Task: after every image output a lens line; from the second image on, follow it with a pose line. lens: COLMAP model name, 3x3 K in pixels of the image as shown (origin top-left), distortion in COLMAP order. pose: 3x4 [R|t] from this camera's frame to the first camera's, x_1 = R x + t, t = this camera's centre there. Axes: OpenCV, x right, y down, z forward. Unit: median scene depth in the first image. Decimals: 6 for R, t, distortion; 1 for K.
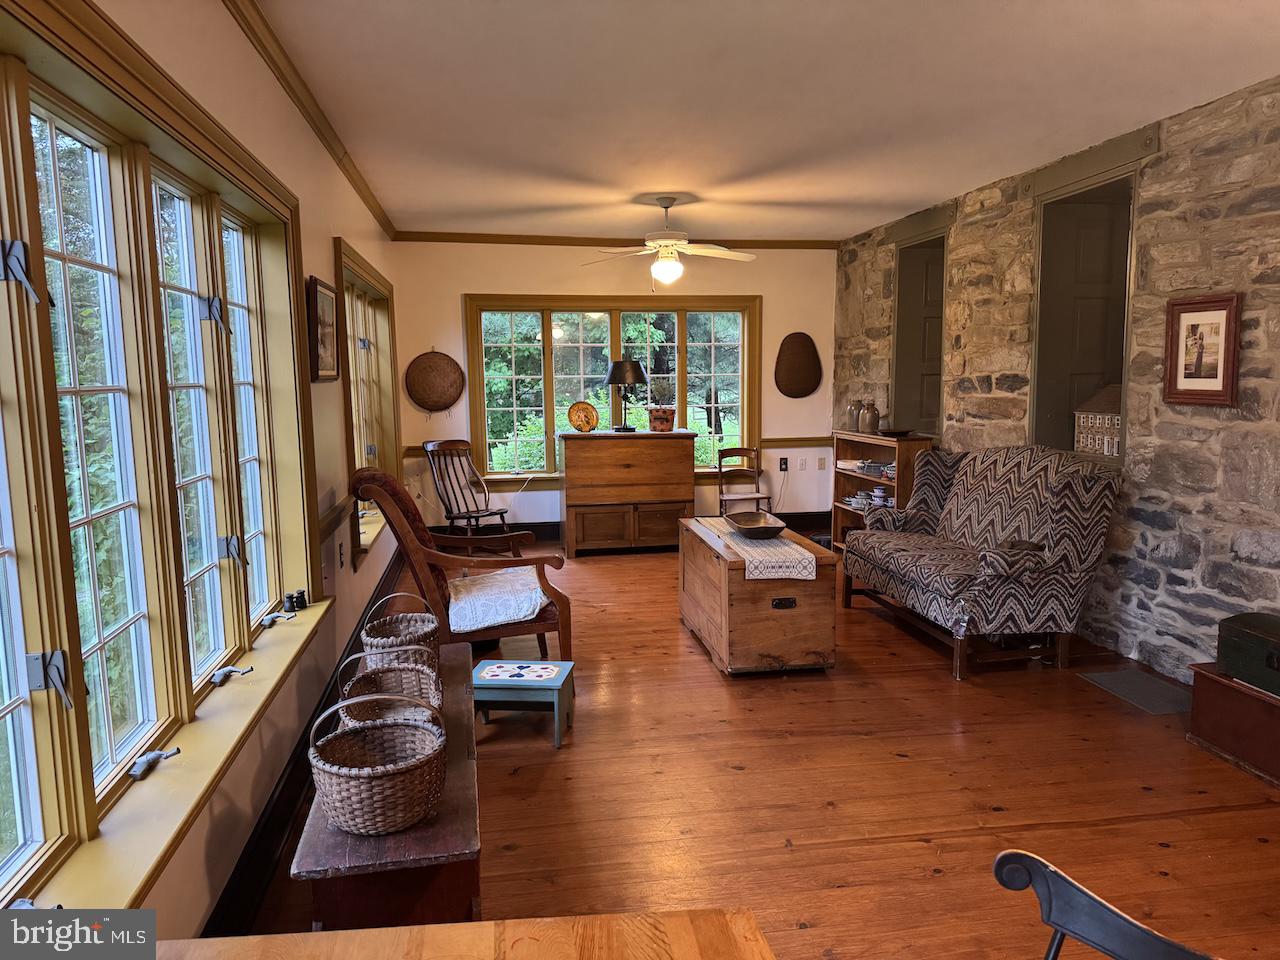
lens RADIAL K [[906.8, 0, 639.5], [0, 906.8, 474.3], [0, 0, 1]] dist [0.088454, -0.005179]
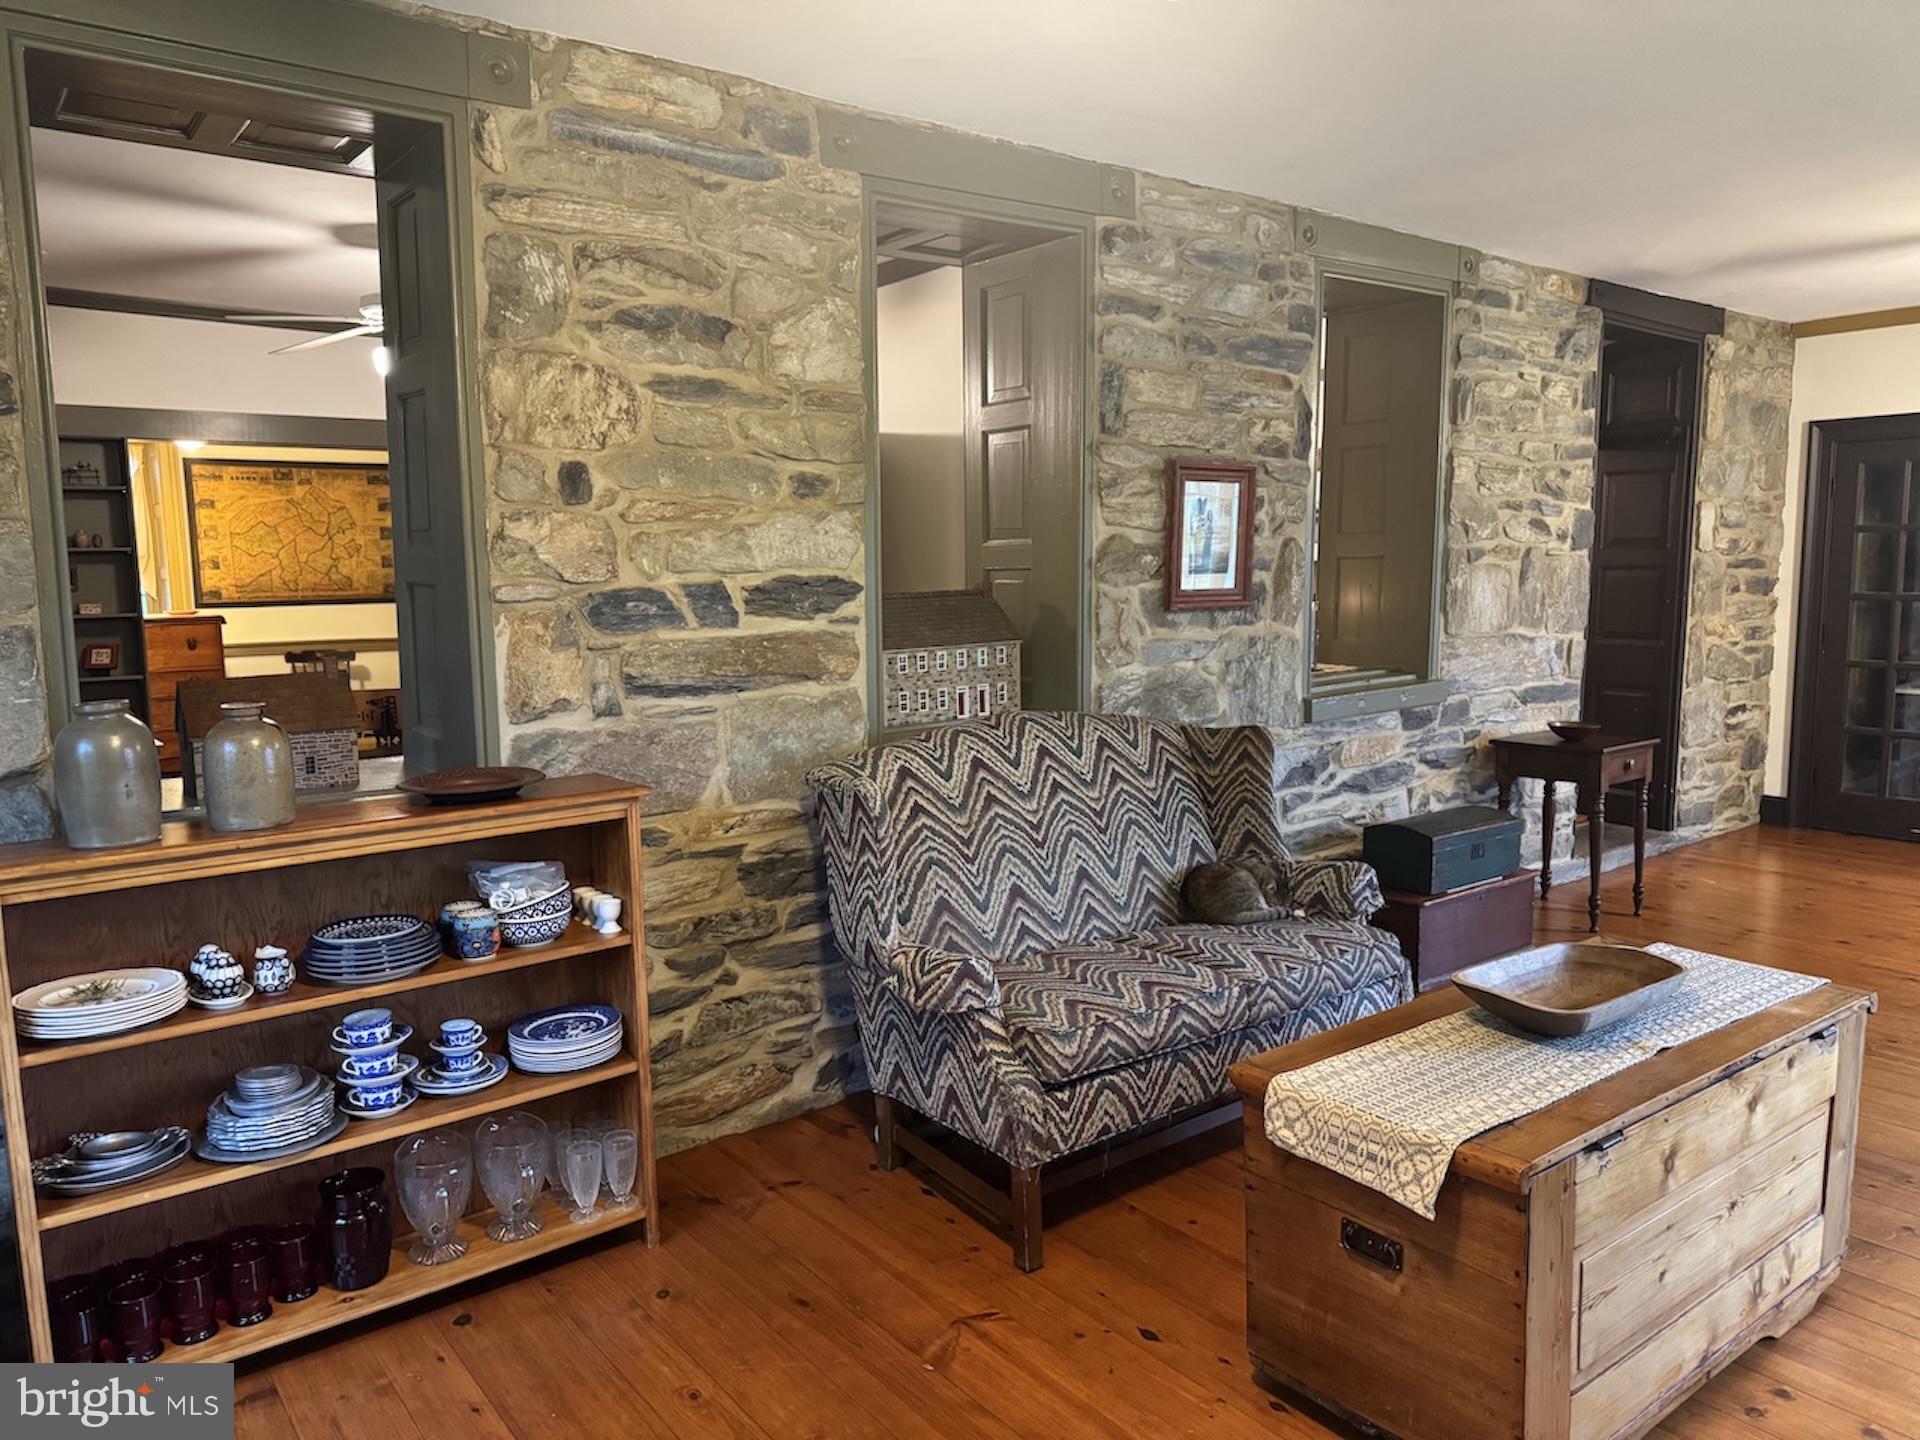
lens RADIAL K [[1360.2, 0, 961.0], [0, 1360.2, 737.5], [0, 0, 1]] dist [0.088454, -0.005179]
pose [[-0.478532, -0.102883, 0.872022, -0.235210], [0.115008, 0.977213, 0.178406, -0.174847], [-0.870506, 0.185662, -0.455795, 1.545290]]
